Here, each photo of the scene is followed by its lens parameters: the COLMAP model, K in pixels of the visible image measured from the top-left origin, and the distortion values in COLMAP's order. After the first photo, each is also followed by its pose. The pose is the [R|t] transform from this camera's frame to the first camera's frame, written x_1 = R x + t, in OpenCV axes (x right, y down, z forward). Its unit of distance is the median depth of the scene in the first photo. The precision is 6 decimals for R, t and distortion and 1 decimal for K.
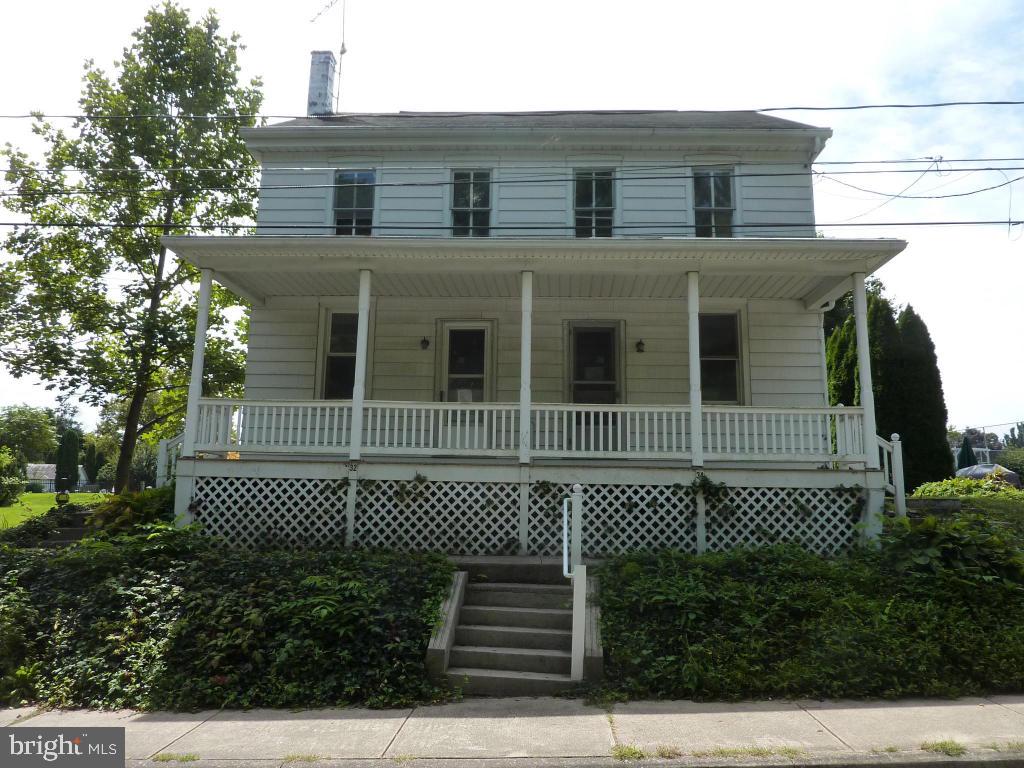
lens RADIAL K [[671.6, 0, 512.0], [0, 671.6, 384.0], [0, 0, 1]] dist [-0.000416, -0.000609]
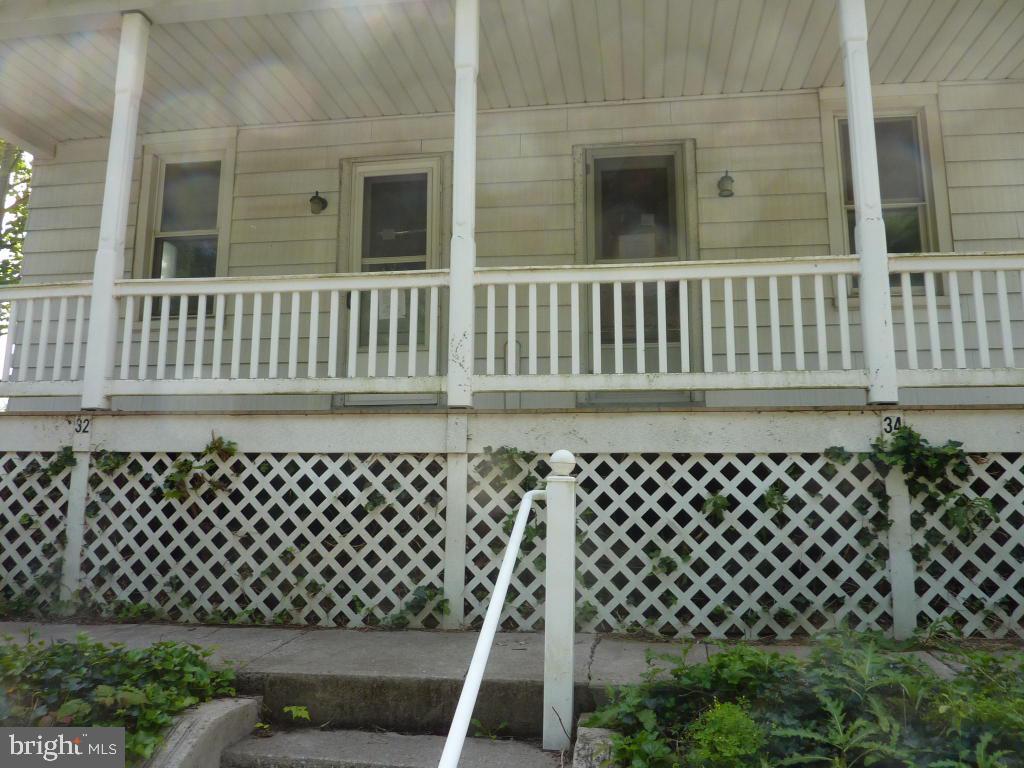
lens RADIAL K [[742.9, 0, 511.5], [0, 742.9, 362.9], [0, 0, 1]] dist [-0.035160, -0.002718]
pose [[0.995986, -0.027467, -0.085191, 0.093580], [0.027849, 0.999607, 0.003303, 0.090814], [0.085067, -0.005663, 0.996359, 0.545372]]
